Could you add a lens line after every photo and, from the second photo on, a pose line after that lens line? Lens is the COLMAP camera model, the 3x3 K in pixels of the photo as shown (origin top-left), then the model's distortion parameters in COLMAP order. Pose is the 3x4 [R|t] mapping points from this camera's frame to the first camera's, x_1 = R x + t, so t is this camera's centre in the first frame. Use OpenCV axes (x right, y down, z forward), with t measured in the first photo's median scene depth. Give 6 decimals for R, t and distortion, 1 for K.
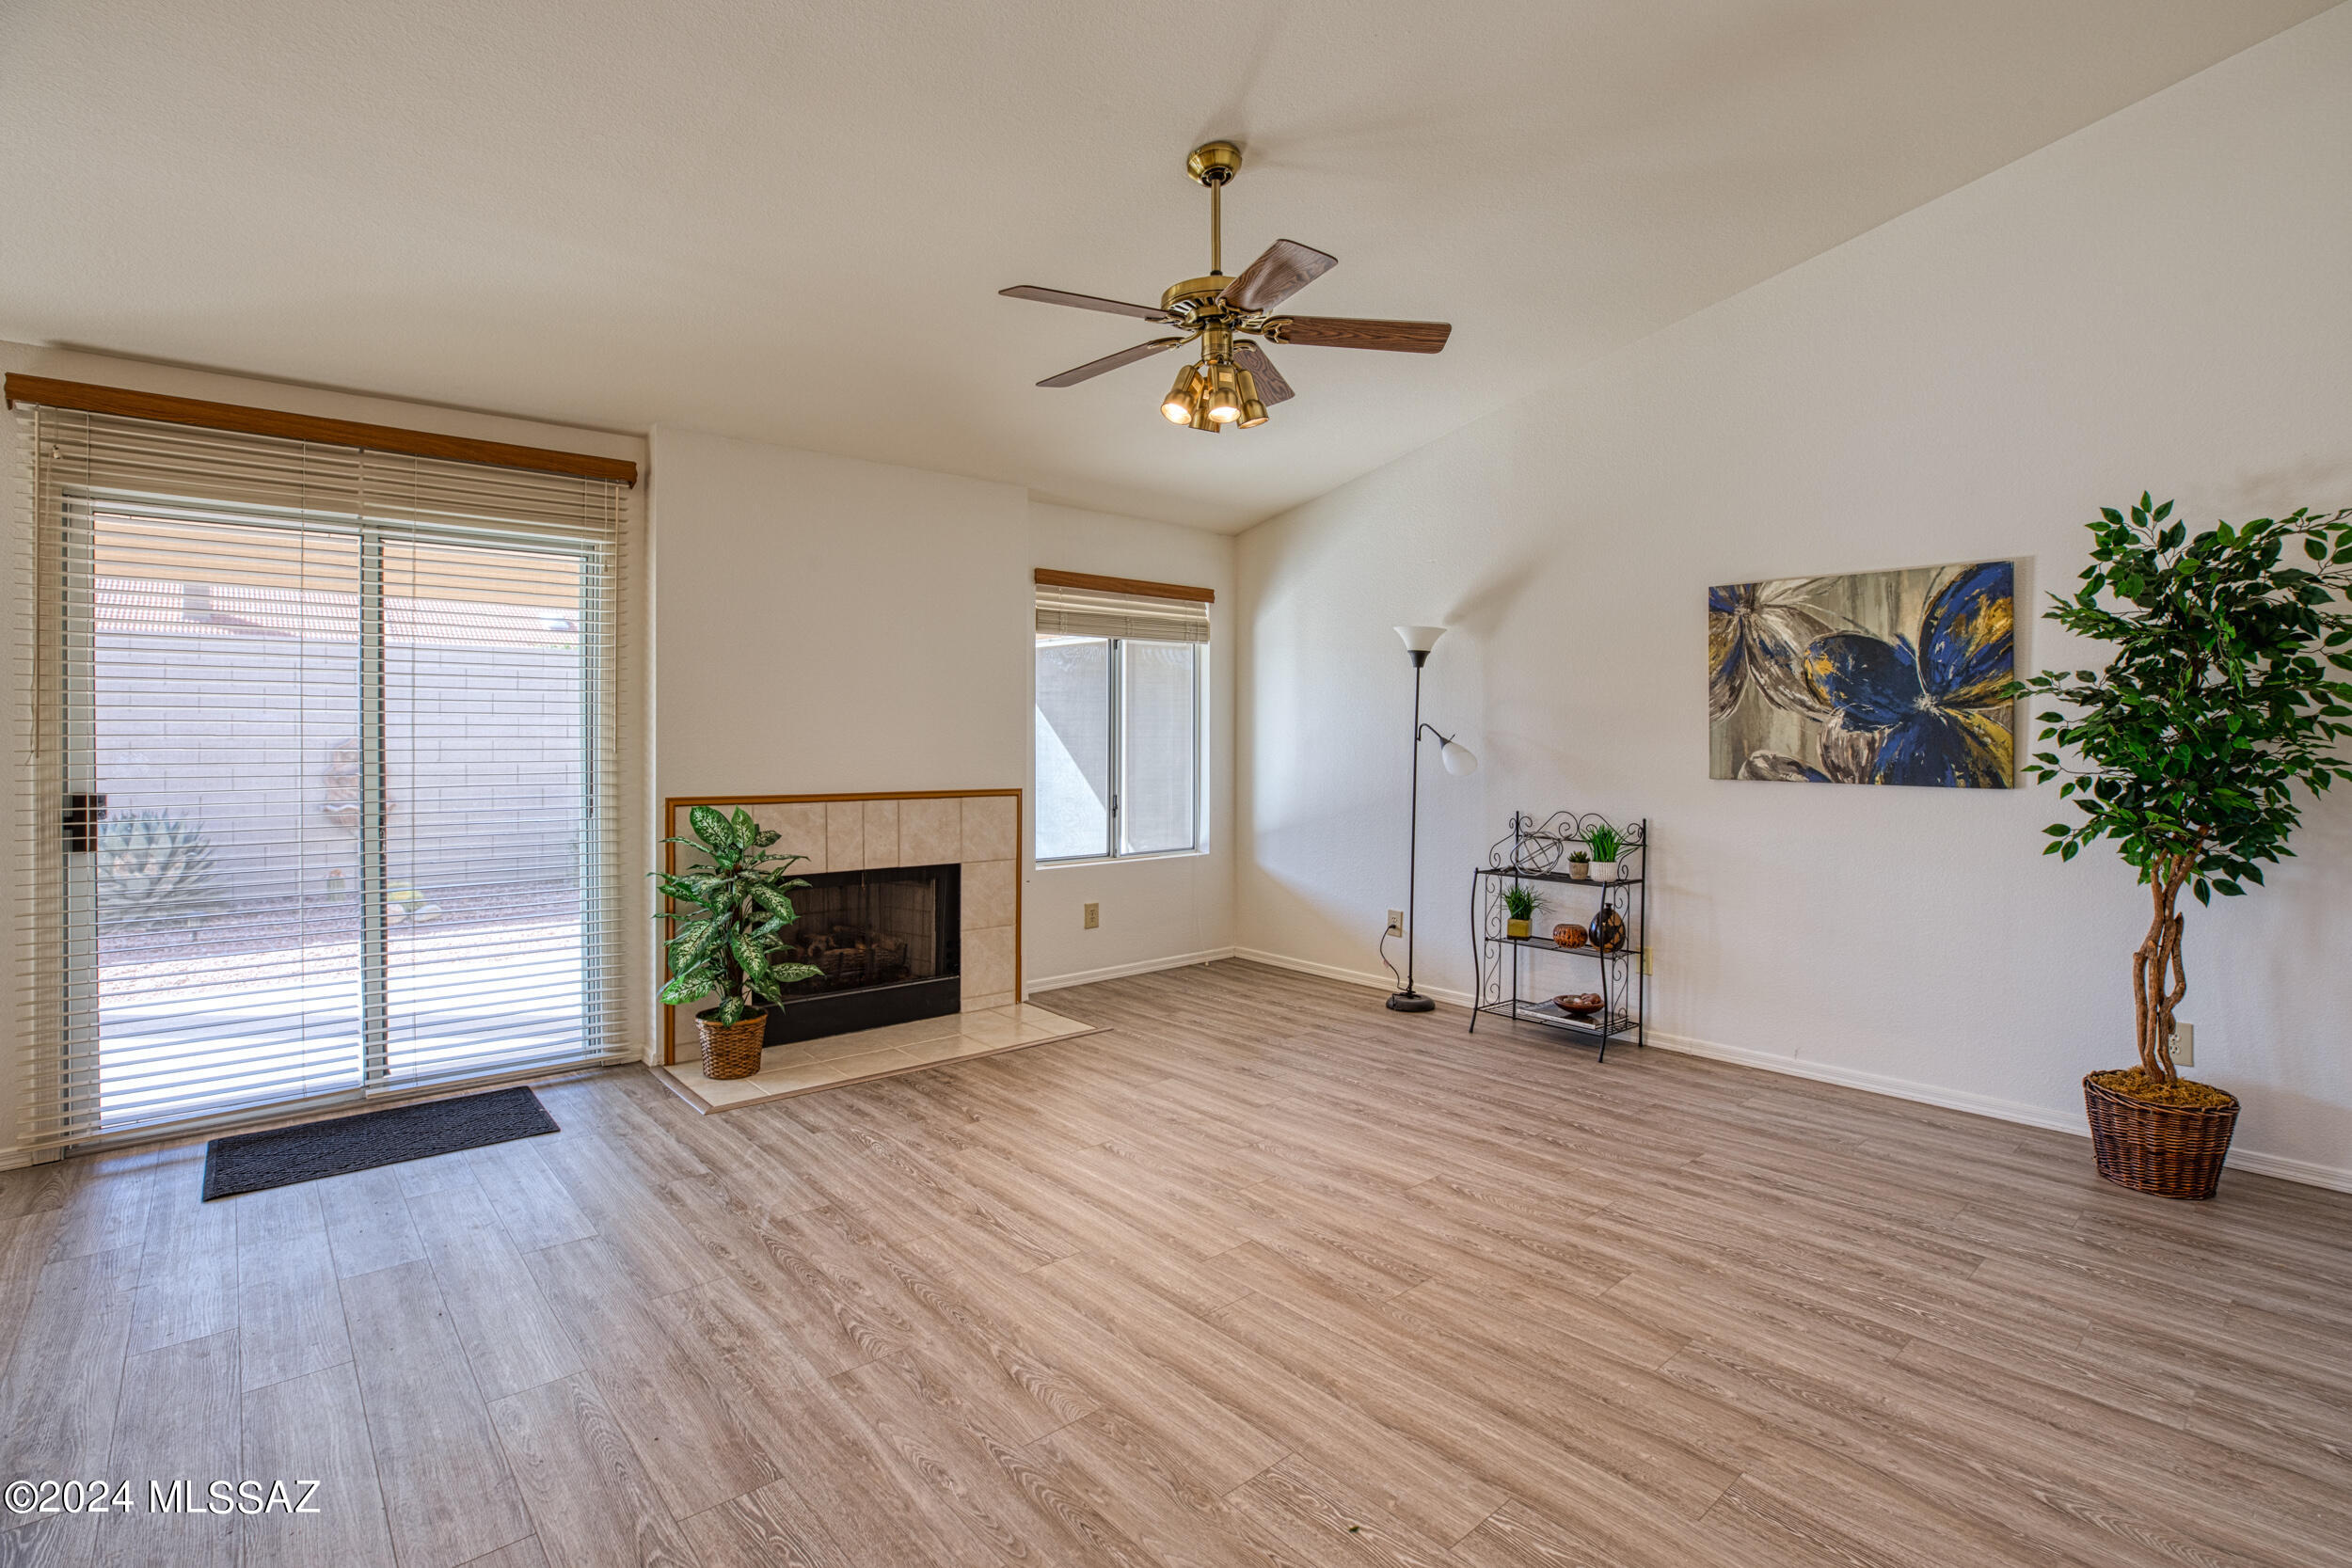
lens RADIAL K [[1132.5, 0, 1189.8], [0, 1132.5, 741.2], [0, 0, 1]] dist [-0.027279, 0.001024]
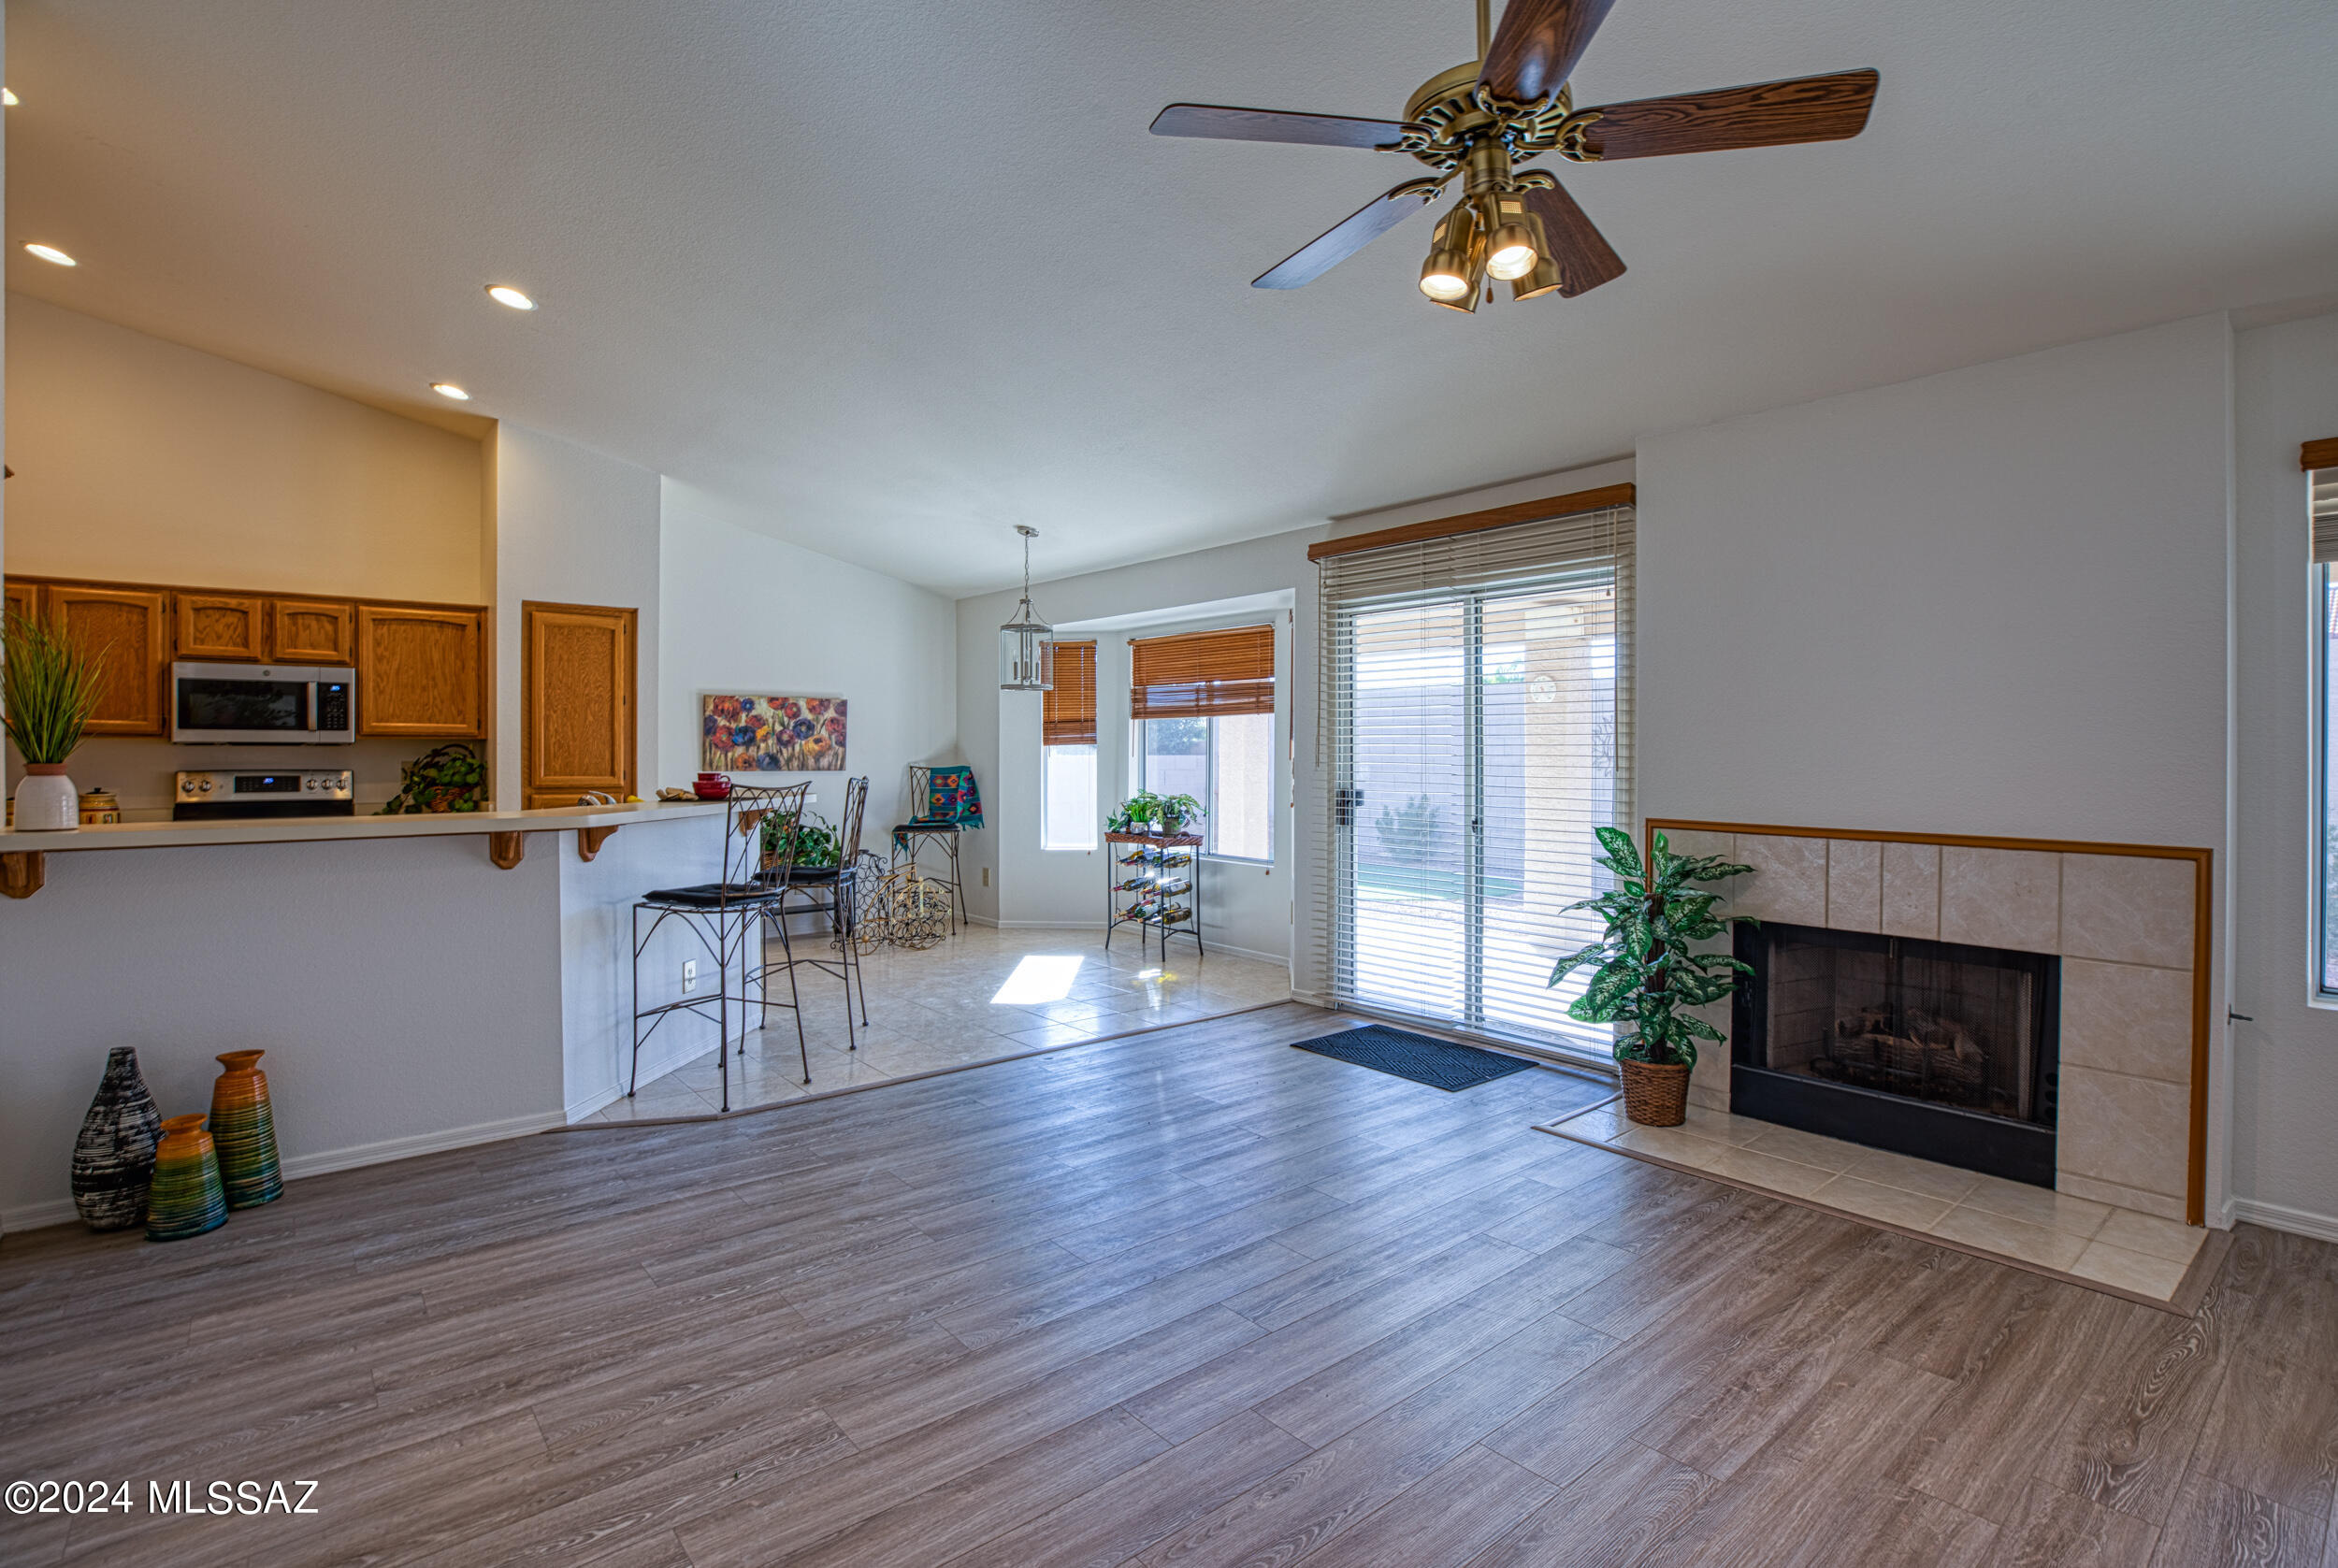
lens RADIAL K [[1086.3, 0, 1115.7], [0, 1086.3, 746.4], [0, 0, 1]] dist [-0.025525, 0.000524]
pose [[-0.042234, -0.005936, -0.999090, 0.575632], [-0.005677, 0.999968, -0.005702, -0.004770], [0.999092, 0.005431, -0.042266, 0.682949]]
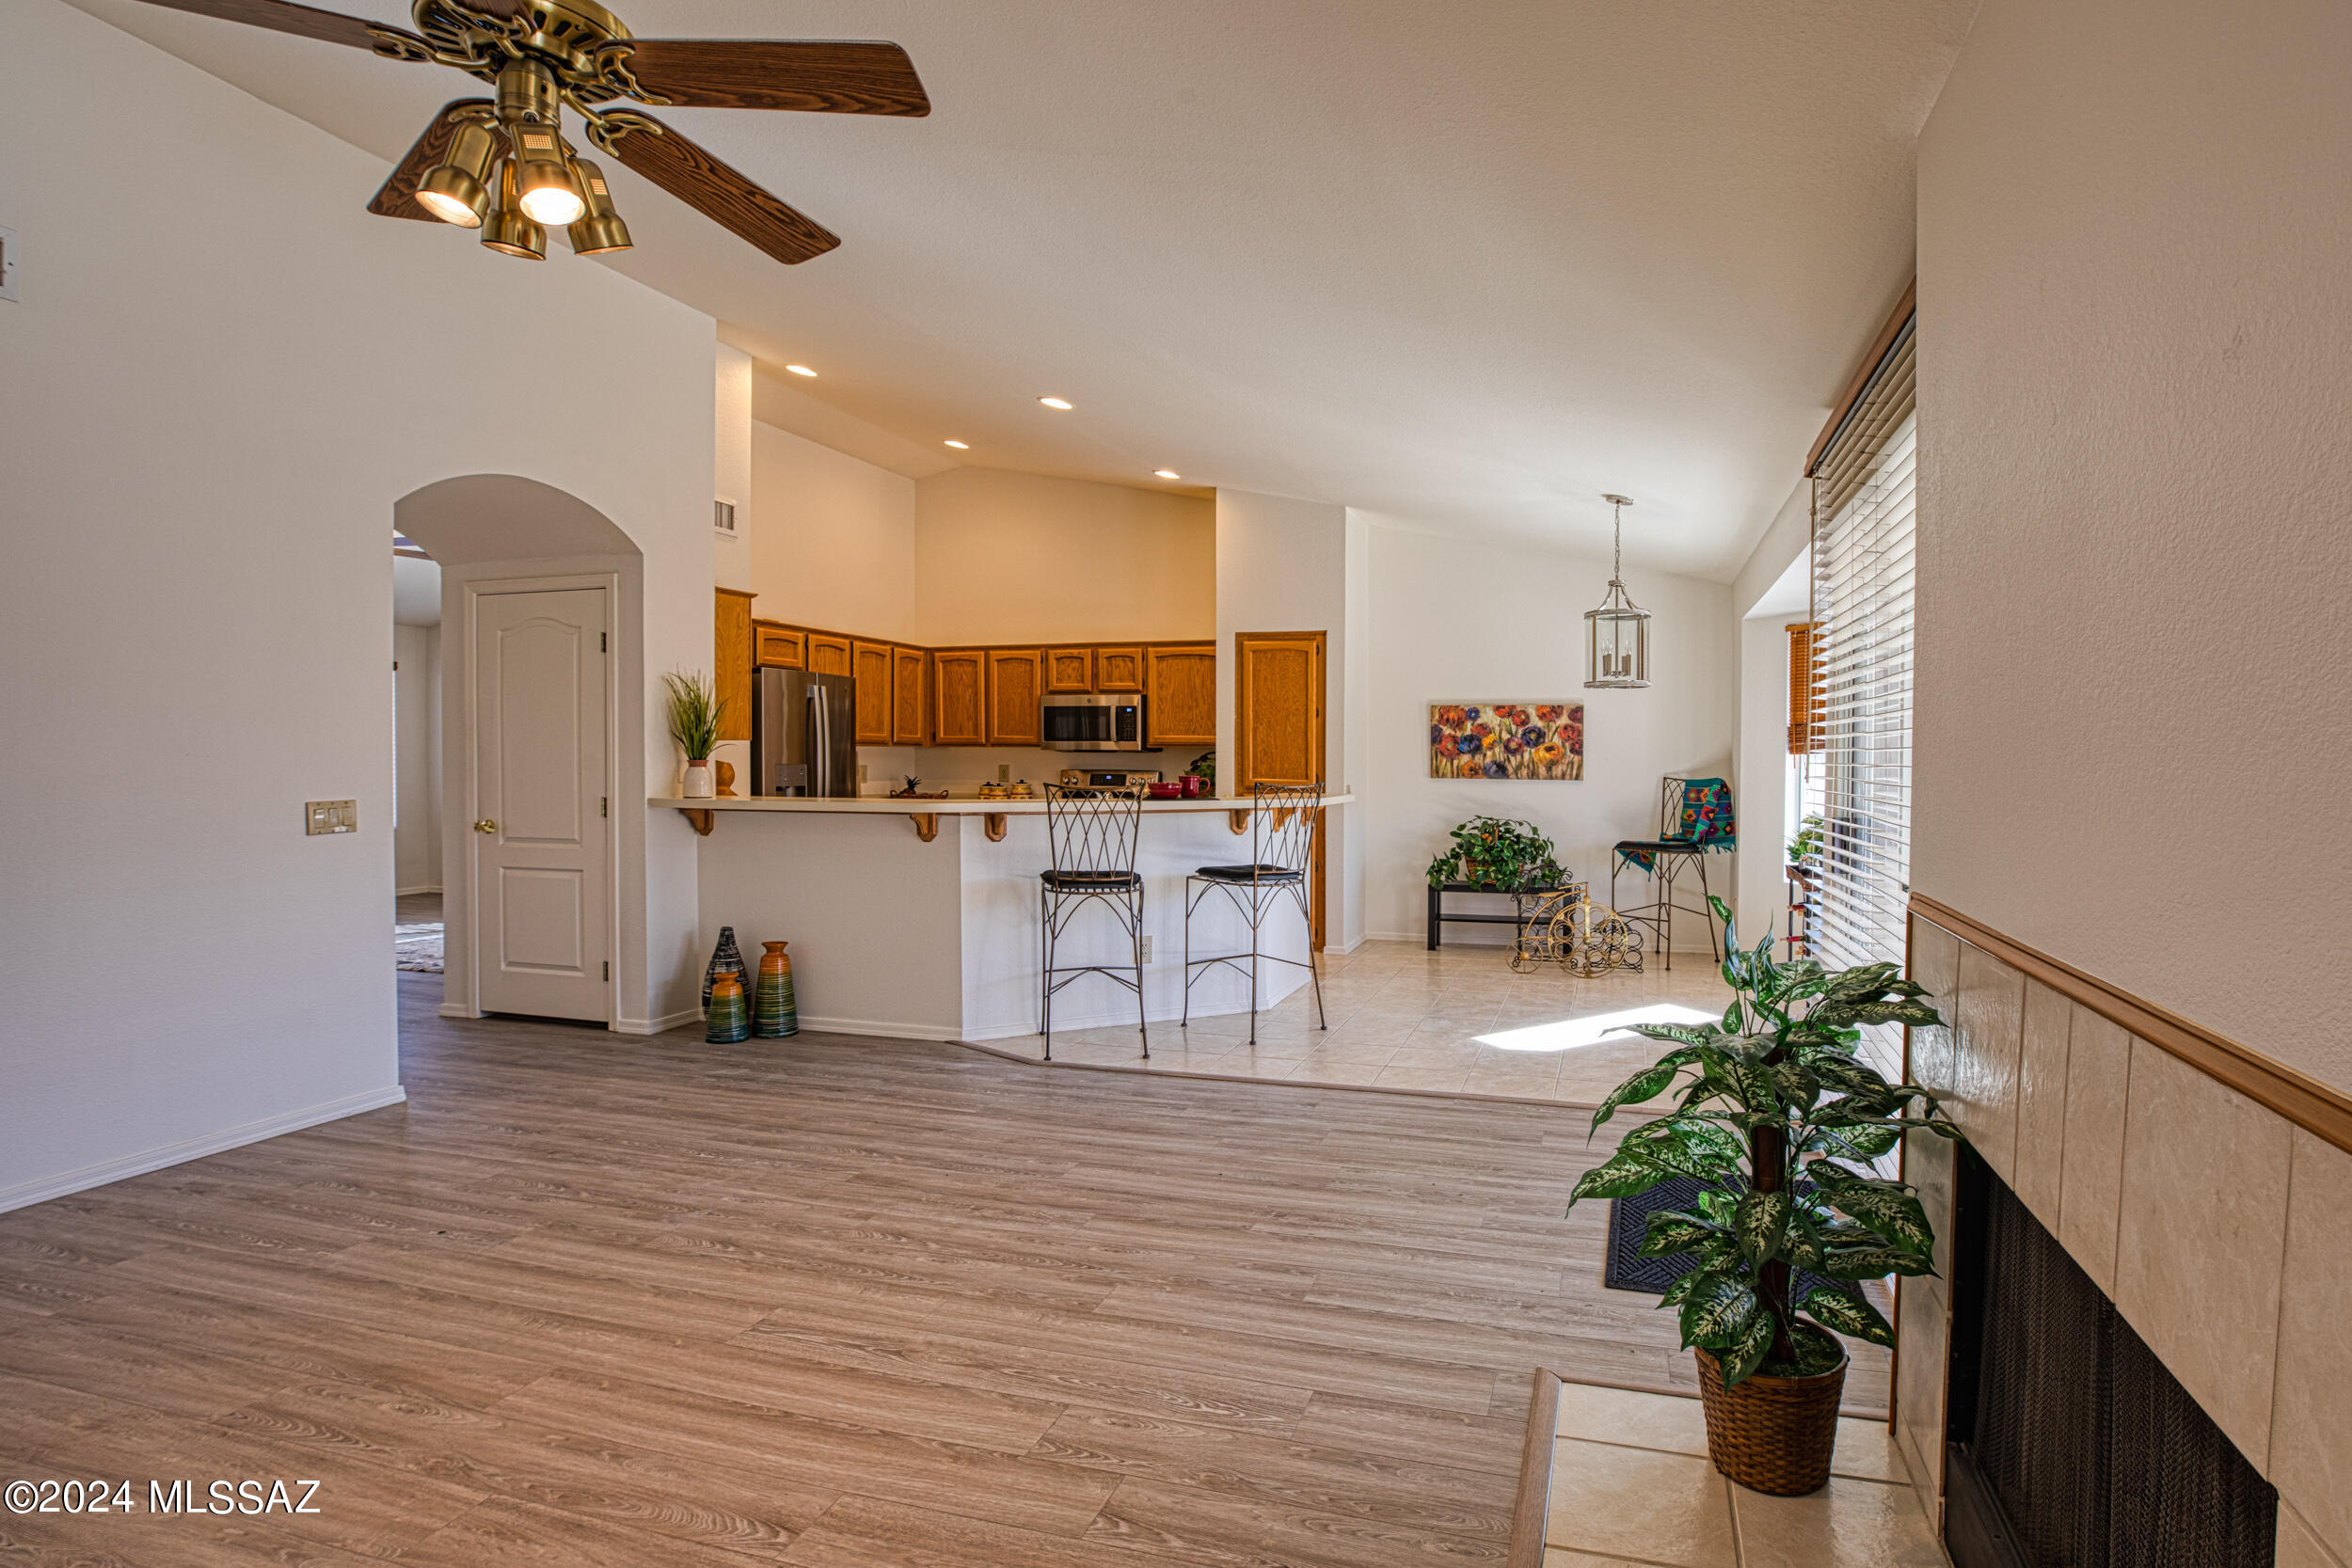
lens RADIAL K [[1088.3, 0, 1311.2], [0, 1088.3, 756.7], [0, 0, 1]] dist [-0.043005, 0.009826]
pose [[-0.806080, -0.010880, -0.591707, 0.021365], [-0.012000, 0.999926, -0.002038, 0.000218], [0.591685, 0.005458, -0.806151, 1.440541]]
